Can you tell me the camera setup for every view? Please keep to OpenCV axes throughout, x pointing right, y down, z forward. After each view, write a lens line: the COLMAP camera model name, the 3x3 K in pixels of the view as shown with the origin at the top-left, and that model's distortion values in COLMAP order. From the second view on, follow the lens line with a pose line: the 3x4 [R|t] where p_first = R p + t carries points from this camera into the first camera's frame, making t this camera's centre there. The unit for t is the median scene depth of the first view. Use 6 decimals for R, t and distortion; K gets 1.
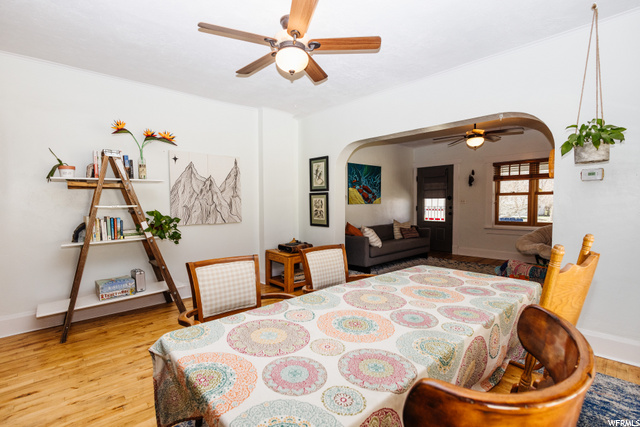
lens RADIAL K [[297.6, 0, 321.6], [0, 297.6, 202.2], [0, 0, 1]] dist [-0.002186, -0.000312]
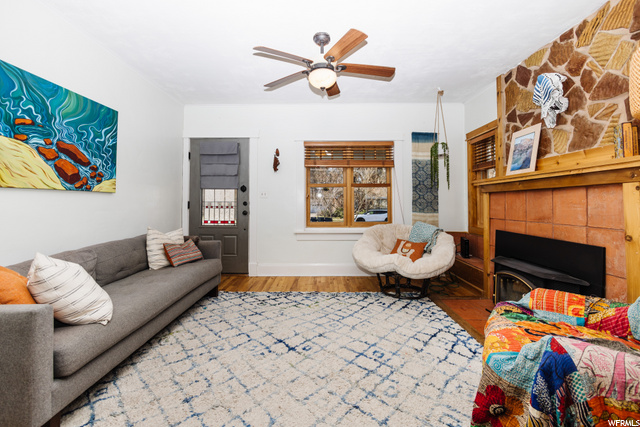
lens RADIAL K [[297.6, 0, 321.6], [0, 297.6, 202.2], [0, 0, 1]] dist [-0.002186, -0.000312]
pose [[0.705060, 0.013260, 0.709023, 0.100665], [-0.009508, 0.999912, -0.009246, 0.020992], [-0.709083, -0.000223, 0.705125, 0.461618]]
